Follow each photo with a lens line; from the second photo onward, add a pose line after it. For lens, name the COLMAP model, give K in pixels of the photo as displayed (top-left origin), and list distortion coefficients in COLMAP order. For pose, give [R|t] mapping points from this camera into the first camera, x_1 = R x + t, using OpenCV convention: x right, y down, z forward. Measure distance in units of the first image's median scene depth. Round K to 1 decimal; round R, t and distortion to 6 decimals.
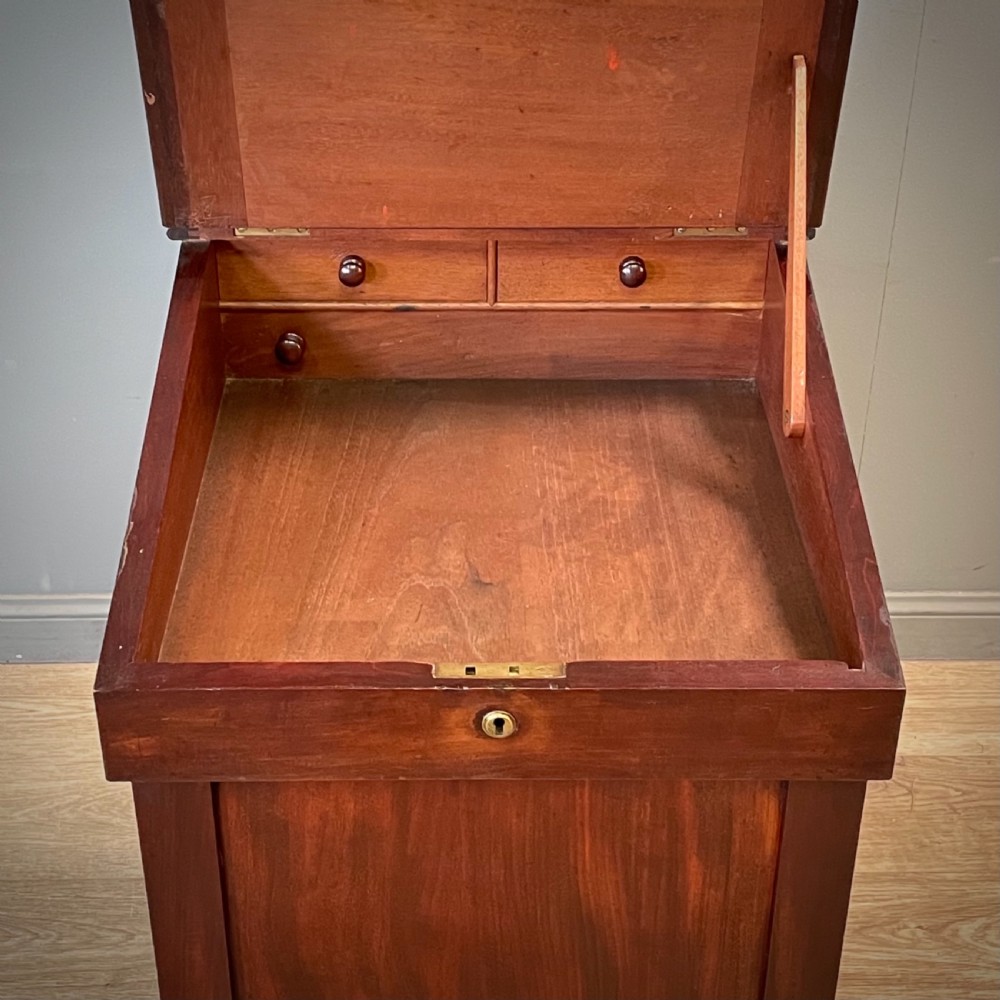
lens RADIAL K [[1908.0, 0, 526.2], [0, 1908.0, 498.0], [0, 0, 1]] dist [0.122240, -0.422915]
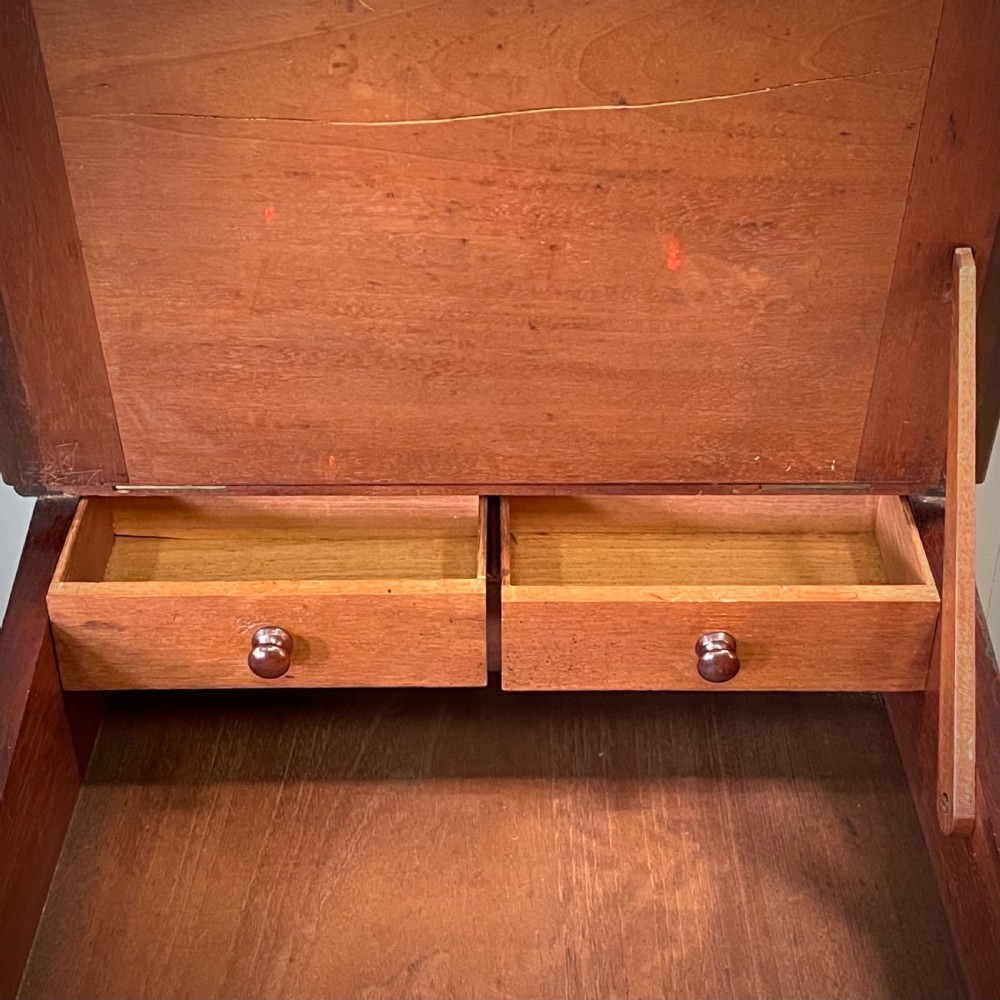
lens RADIAL K [[1908.0, 0, 526.2], [0, 1908.0, 498.0], [0, 0, 1]] dist [0.122240, -0.422915]
pose [[0.999754, -0.000600, -0.022171, 0.009621], [0.000561, 0.999998, -0.001781, -0.141915], [0.022172, 0.001768, 0.999753, 0.345345]]
